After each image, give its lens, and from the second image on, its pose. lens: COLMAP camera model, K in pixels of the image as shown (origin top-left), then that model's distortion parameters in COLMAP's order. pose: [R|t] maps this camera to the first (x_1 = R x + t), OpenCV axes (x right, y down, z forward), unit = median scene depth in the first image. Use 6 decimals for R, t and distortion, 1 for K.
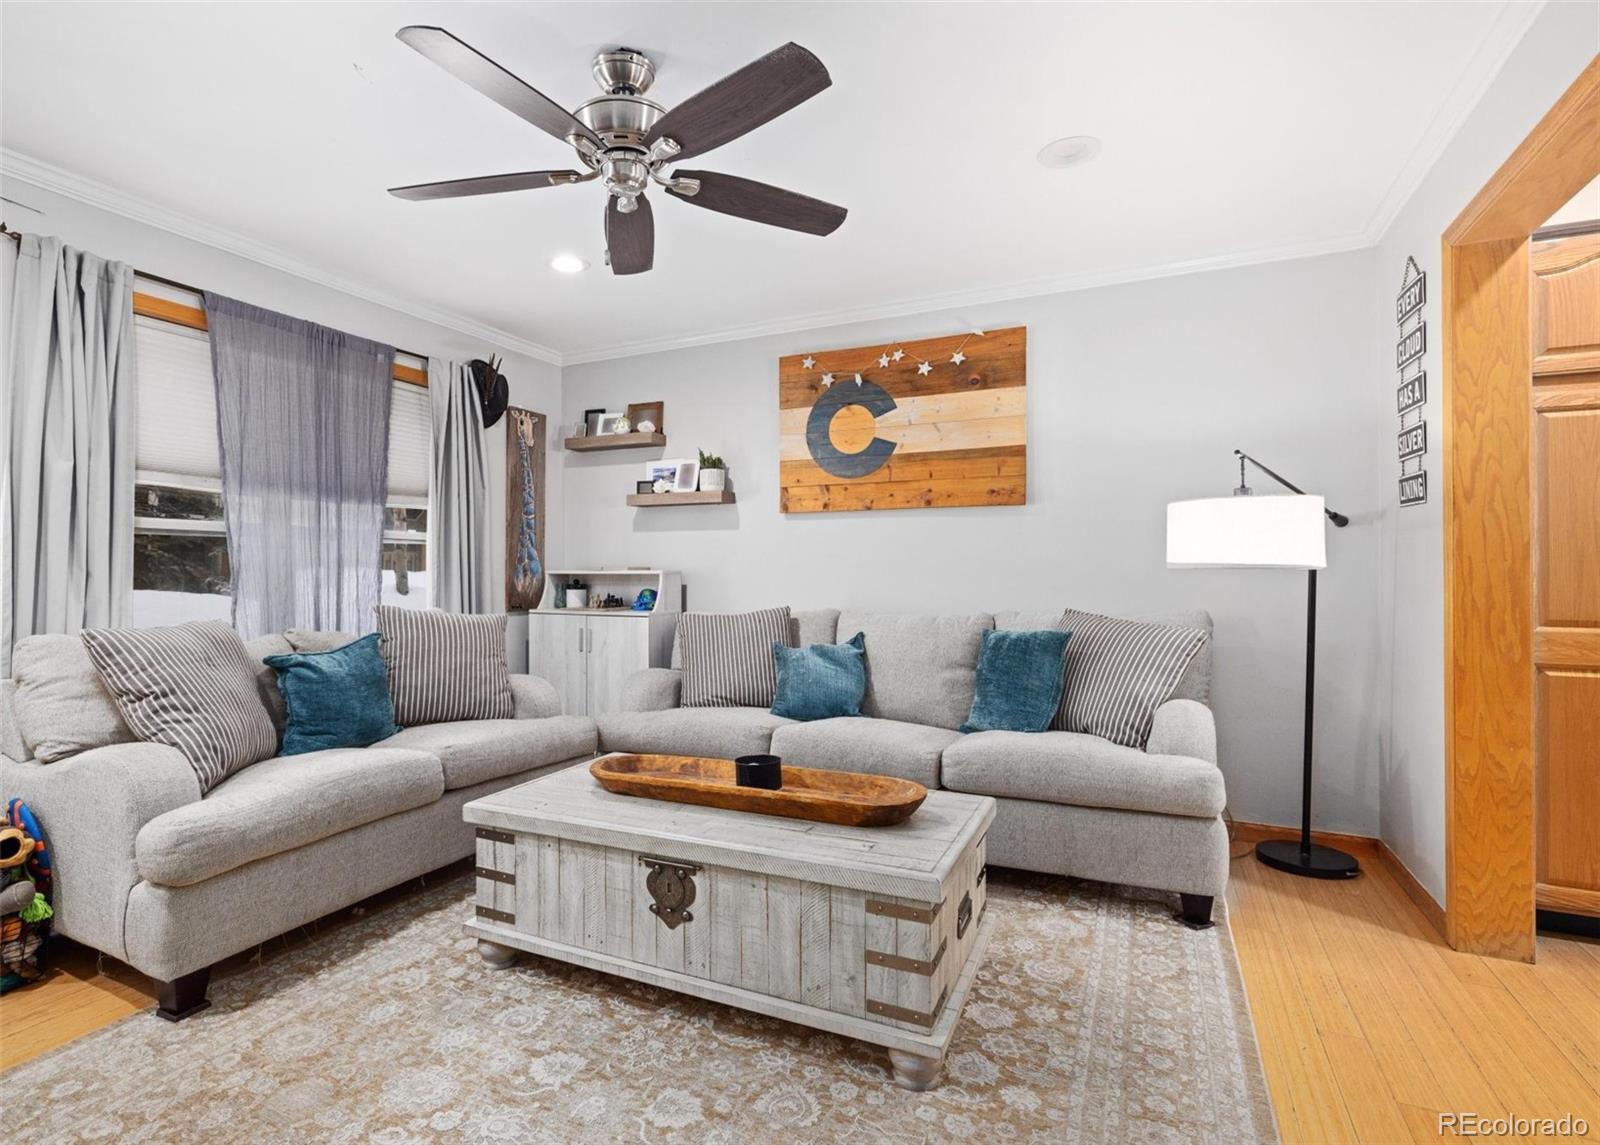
lens RADIAL K [[806.4, 0, 744.0], [0, 806.4, 565.8], [0, 0, 1]] dist [0.001293, 0.000613]
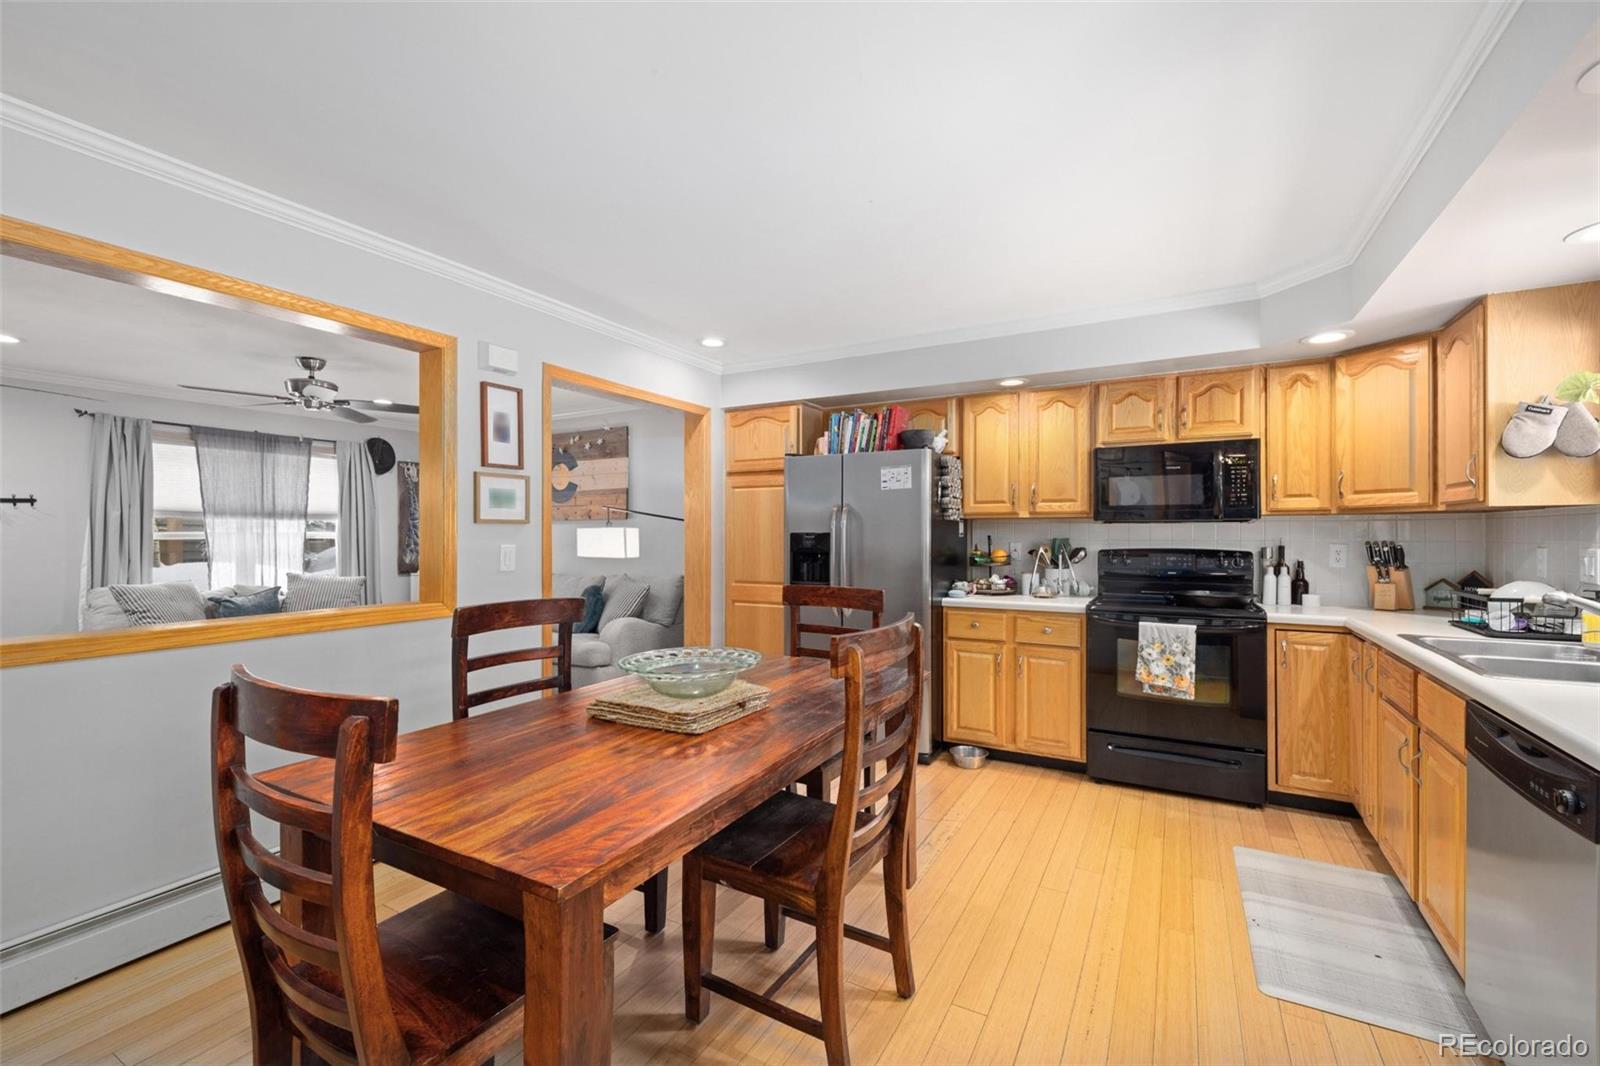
lens RADIAL K [[670.4, 0, 800.0], [0, 670.4, 533.0], [0, 0, 1]] dist [0.003237, 0.000386]
pose [[0.998917, -0.003374, -0.046397, 0.837115], [0.003591, 0.999983, 0.004590, -0.049373], [0.046381, -0.004752, 0.998913, -0.574402]]
